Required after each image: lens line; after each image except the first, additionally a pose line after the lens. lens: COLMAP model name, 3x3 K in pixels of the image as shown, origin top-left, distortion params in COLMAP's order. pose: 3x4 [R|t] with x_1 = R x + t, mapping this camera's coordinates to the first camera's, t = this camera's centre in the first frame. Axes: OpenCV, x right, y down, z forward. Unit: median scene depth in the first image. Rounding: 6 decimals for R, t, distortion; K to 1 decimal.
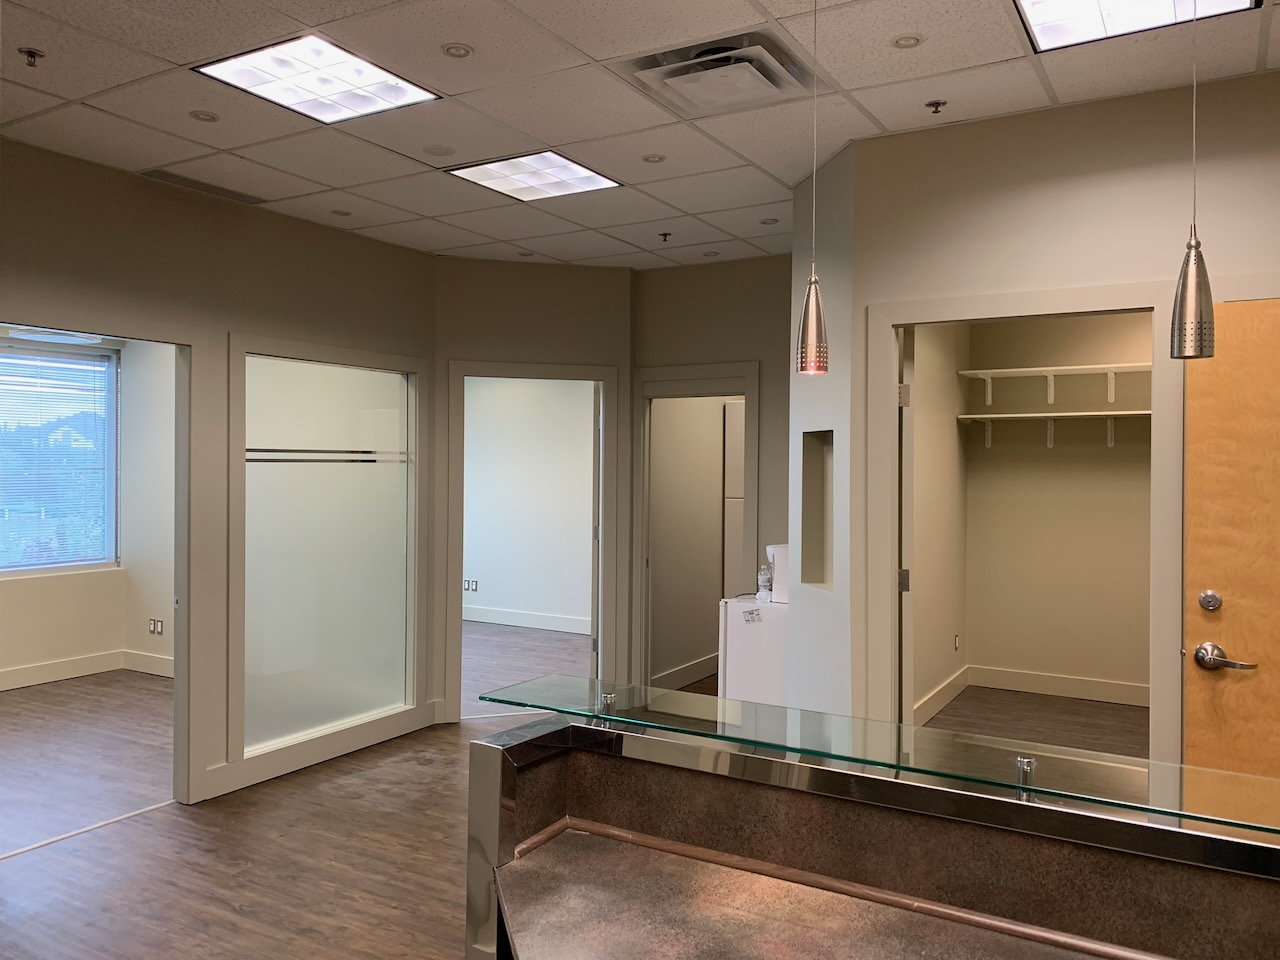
lens RADIAL K [[981.6, 0, 637.7], [0, 981.6, 476.4], [0, 0, 1]] dist [0.015088, 0.004538]
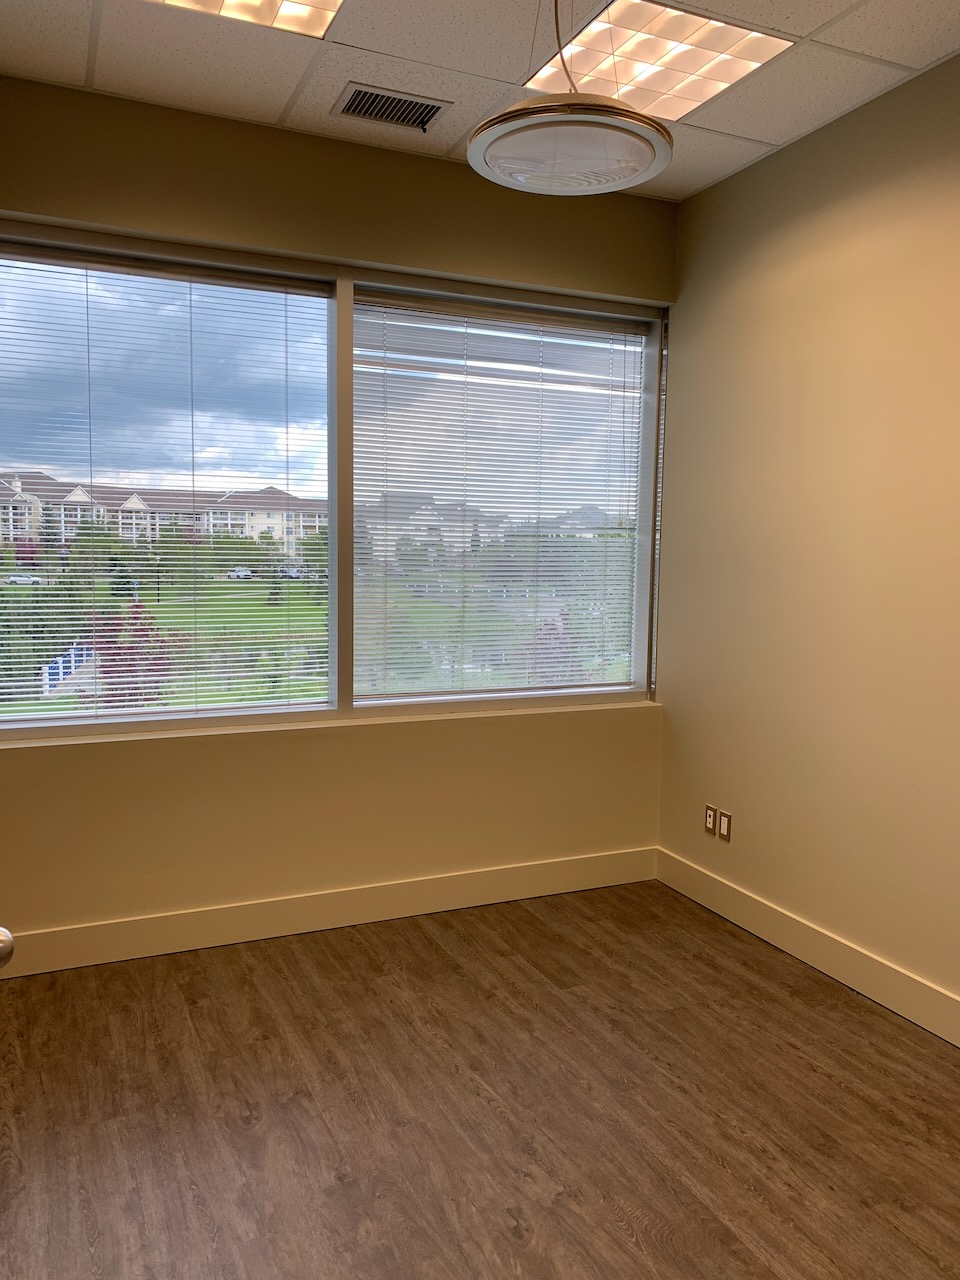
lens RADIAL K [[981.6, 0, 478.9], [0, 981.6, 638.8], [0, 0, 1]] dist [0.015088, 0.004538]
pose [[0.813806, 0.055687, -0.578462, -0.307604], [-0.014151, 0.997002, 0.076070, 0.015037], [0.580964, -0.053721, 0.812154, 0.525597]]
